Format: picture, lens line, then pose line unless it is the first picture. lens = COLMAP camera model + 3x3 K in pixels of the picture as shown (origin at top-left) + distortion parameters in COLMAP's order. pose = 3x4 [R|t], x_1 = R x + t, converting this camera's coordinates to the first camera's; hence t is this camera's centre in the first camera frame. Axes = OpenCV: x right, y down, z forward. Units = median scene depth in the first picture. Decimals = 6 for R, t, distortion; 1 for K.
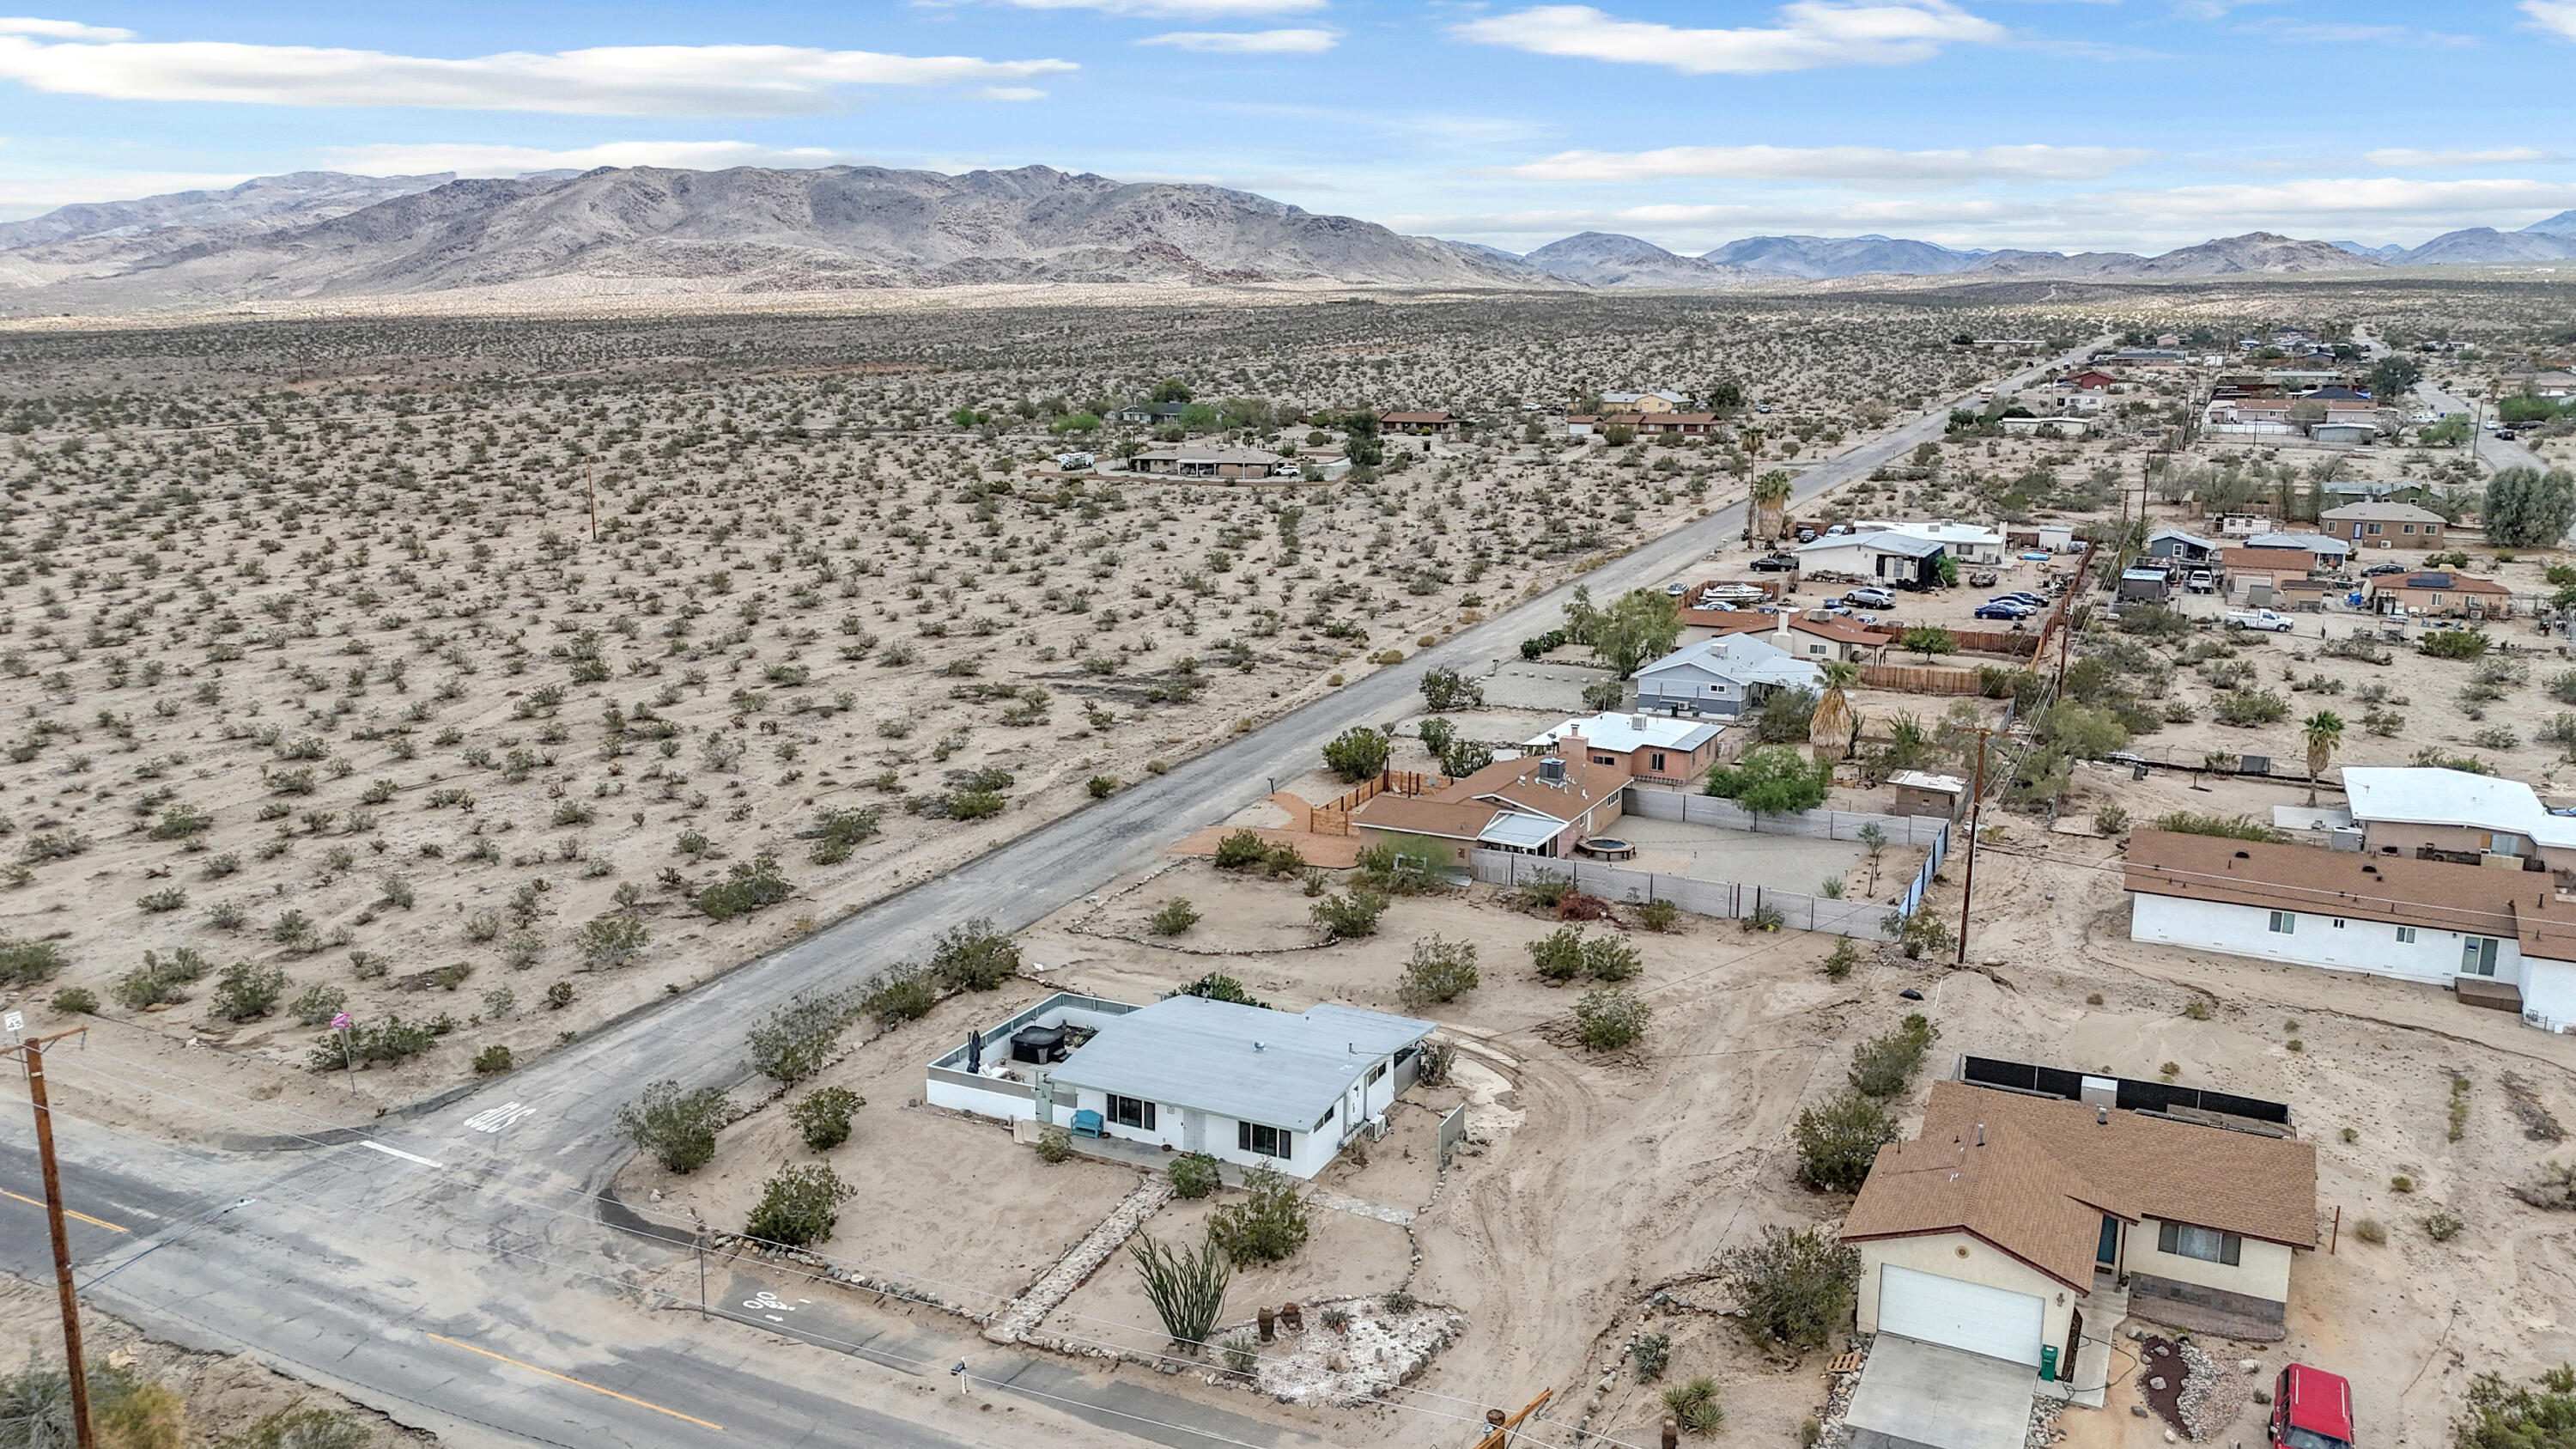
lens RADIAL K [[1895.7, 0, 1288.0], [0, 1895.7, 724.5], [0, 0, 1]] dist [0.068543, -0.049019]
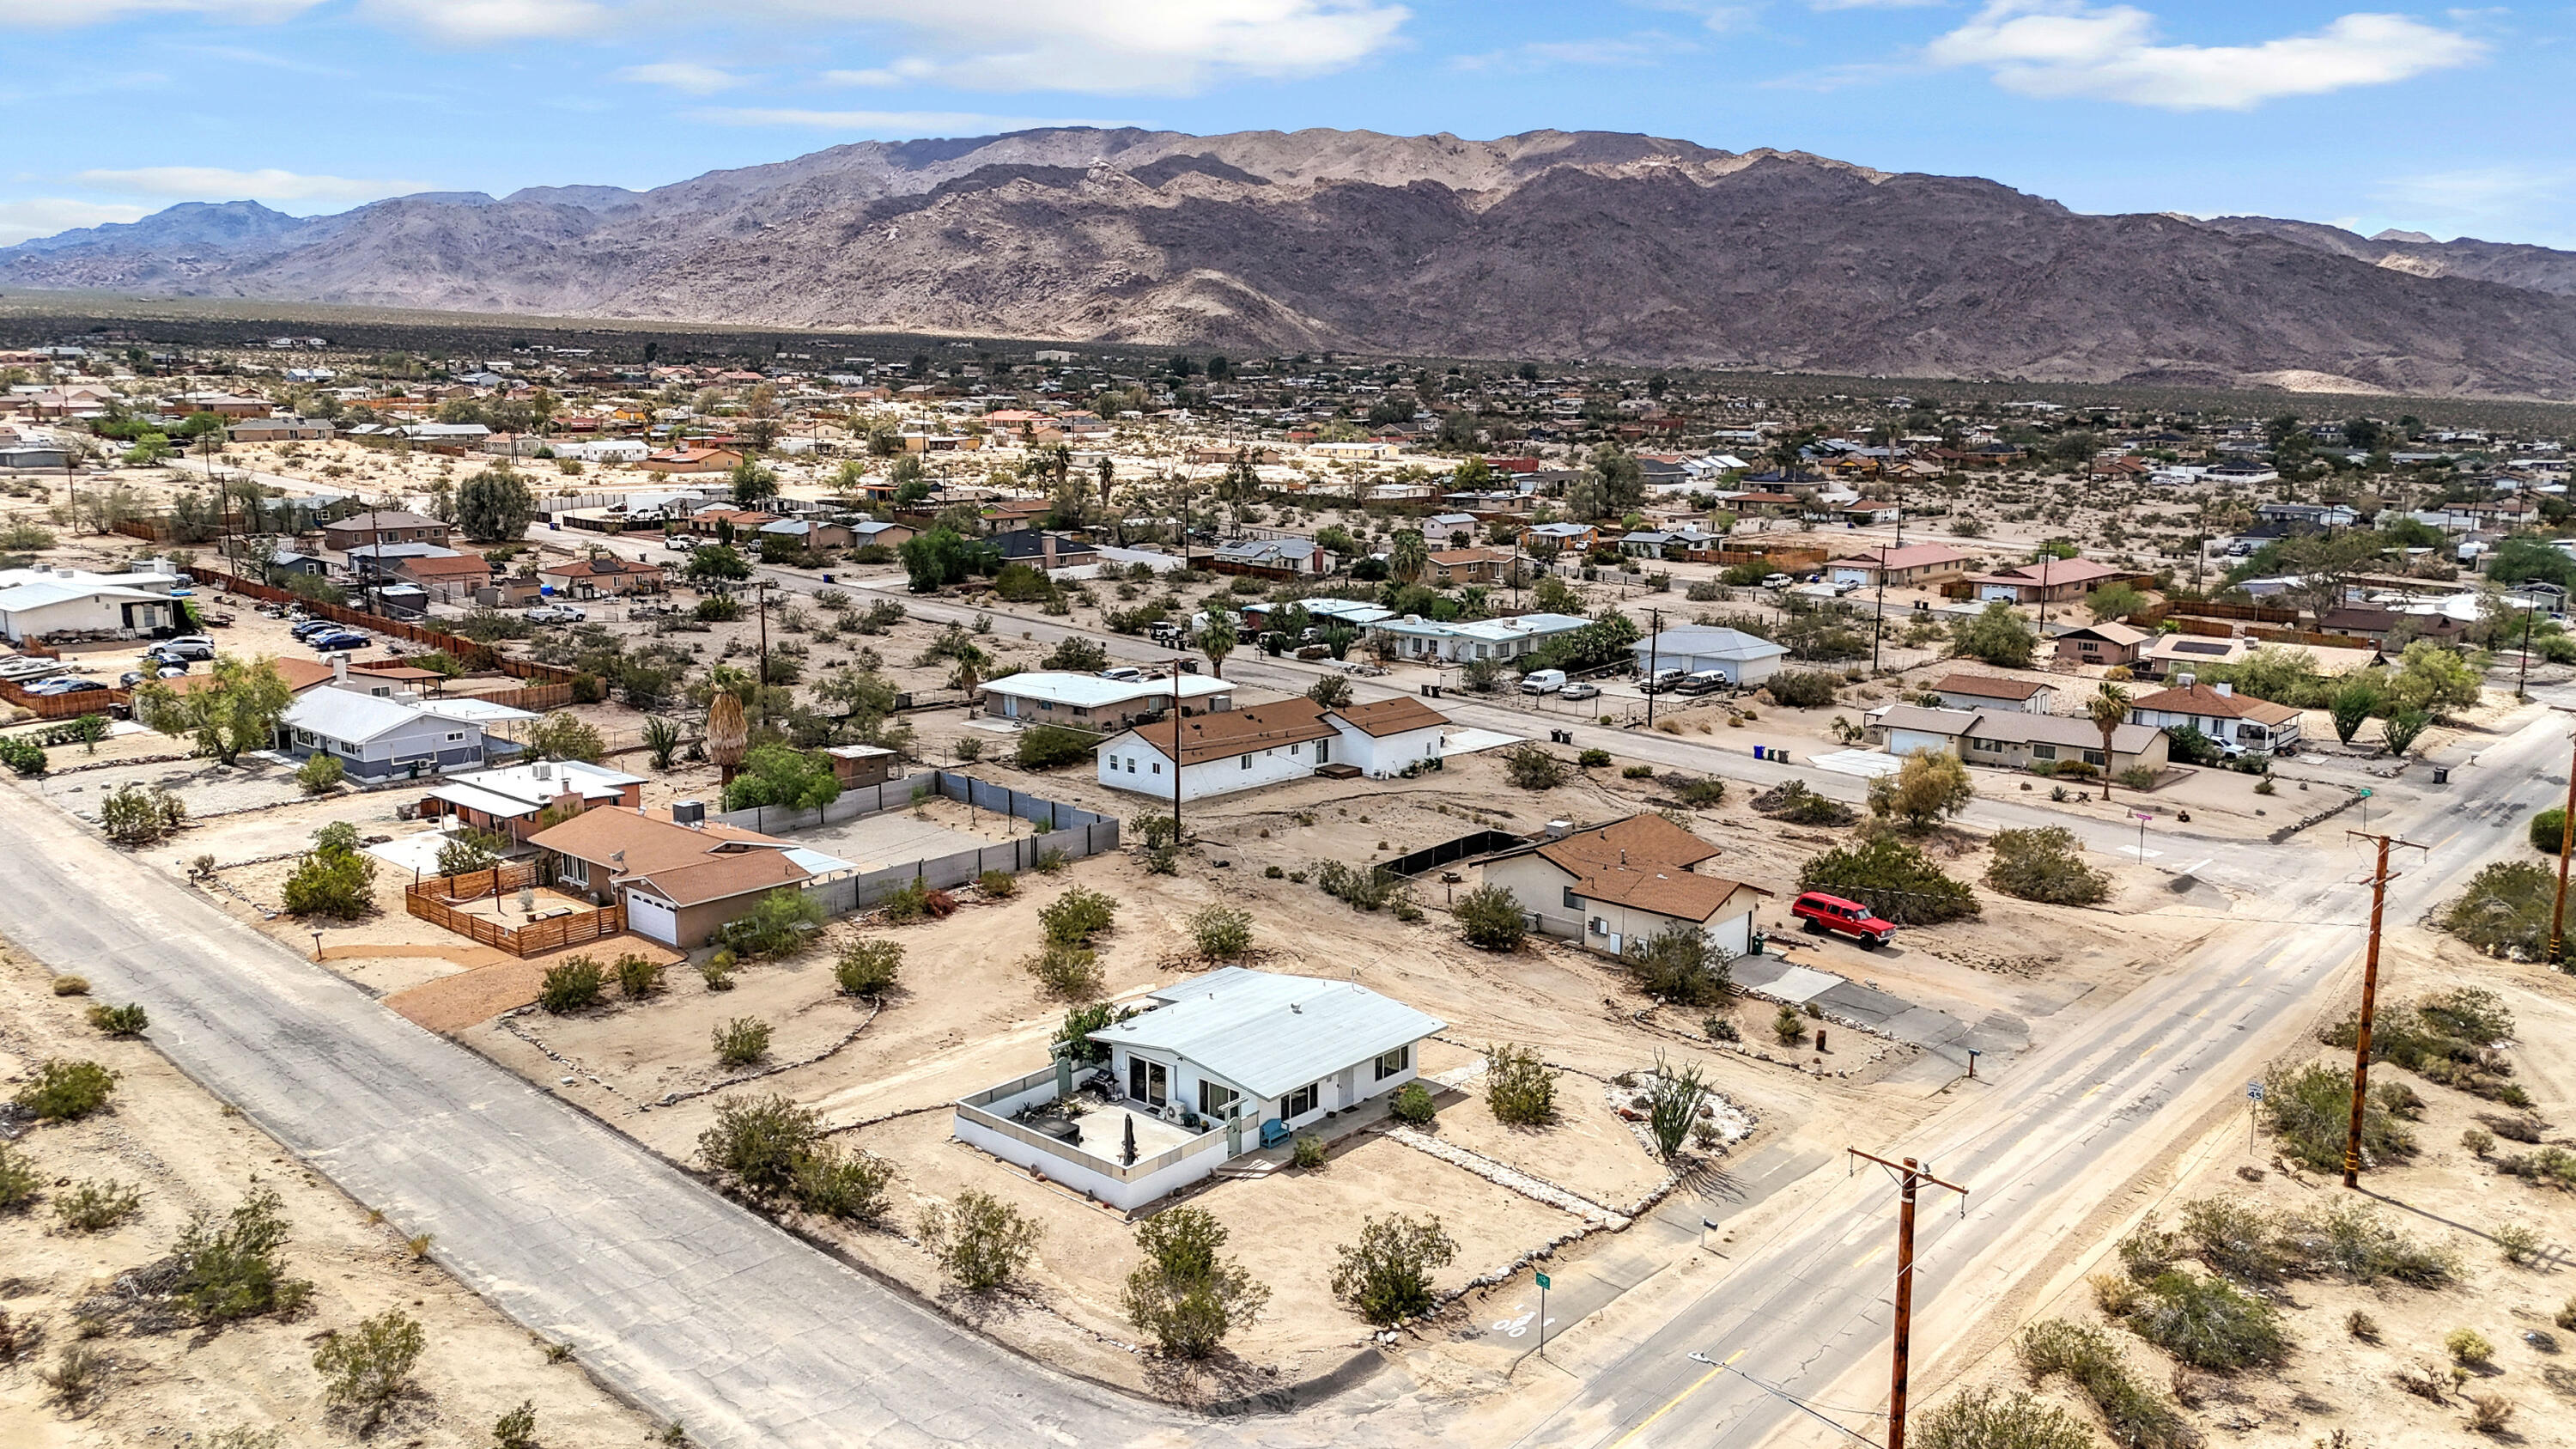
lens RADIAL K [[1895.7, 0, 1288.0], [0, 1895.7, 724.5], [0, 0, 1]] dist [0.068543, -0.049019]
pose [[0.276059, -0.181331, 0.943881, -0.853697], [0.192390, 0.972592, 0.130578, -0.108994], [-0.941689, 0.145546, 0.303379, 0.555385]]
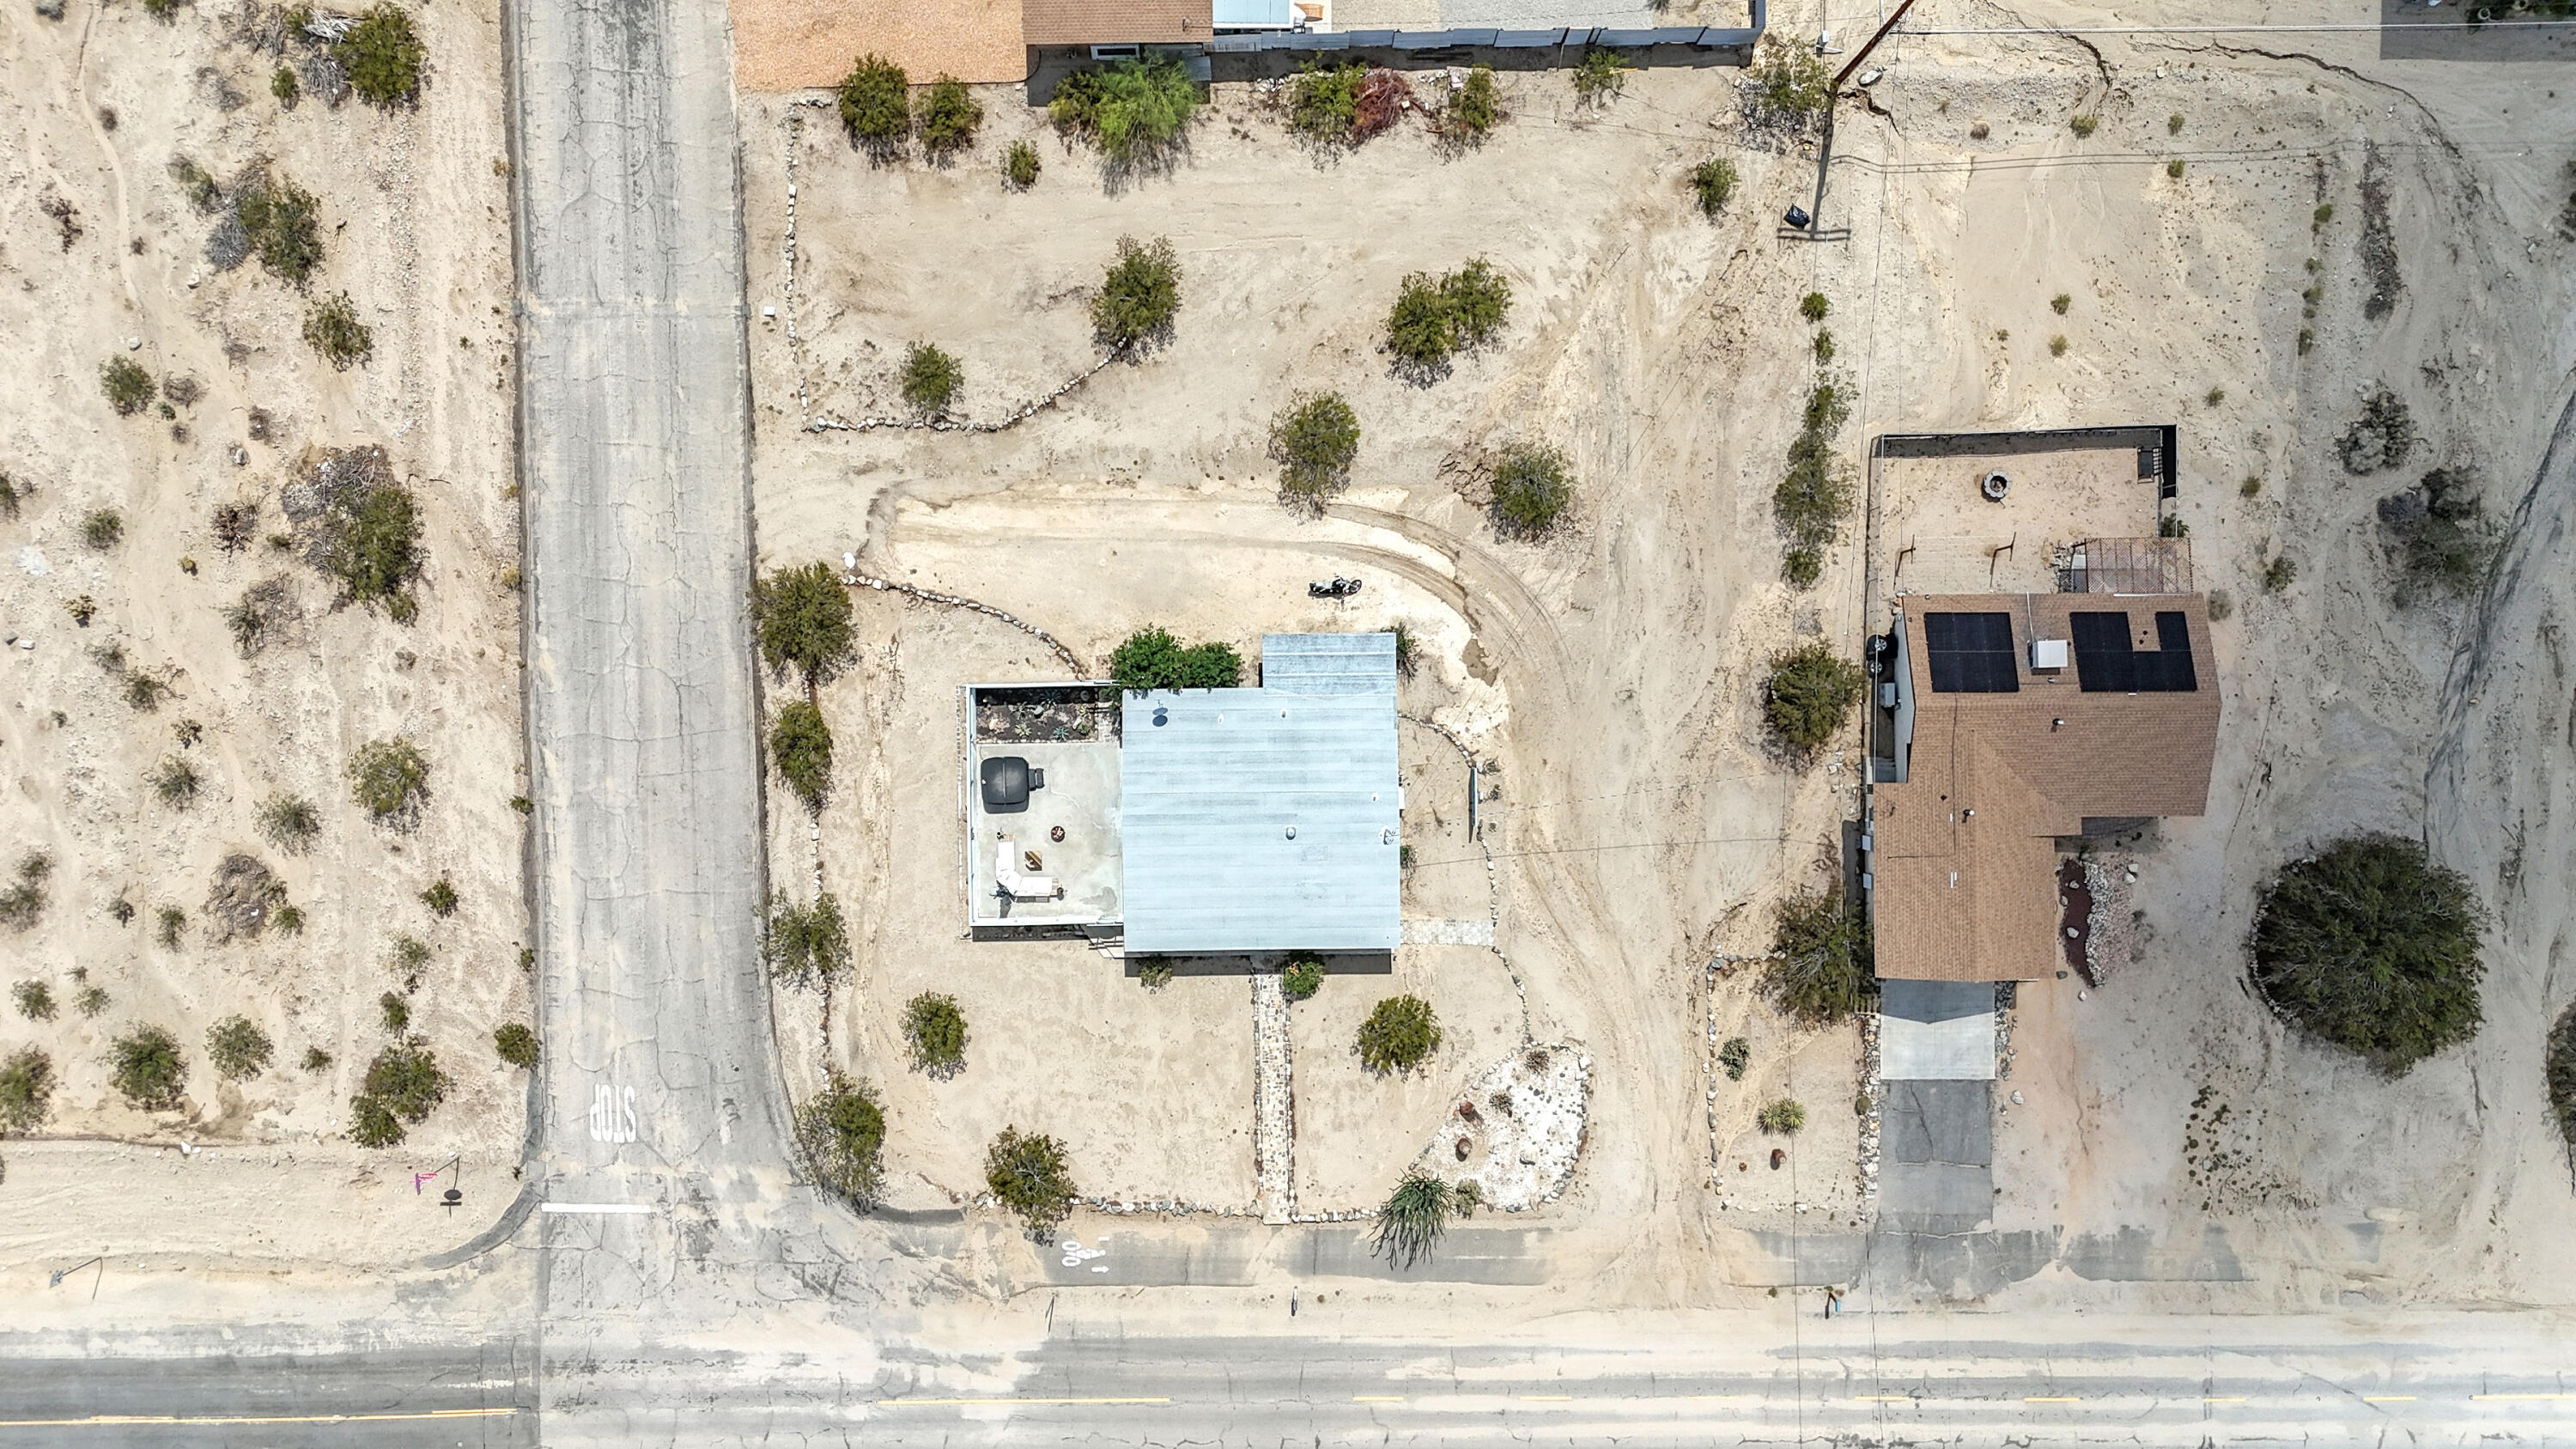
lens RADIAL K [[1895.7, 0, 1288.0], [0, 1895.7, 724.5], [0, 0, 1]] dist [0.068543, -0.049019]
pose [[0.891322, -0.453256, -0.010151, 0.017525], [0.095604, 0.166023, 0.981477, -0.716969], [-0.443175, -0.875783, 0.191313, 0.728731]]
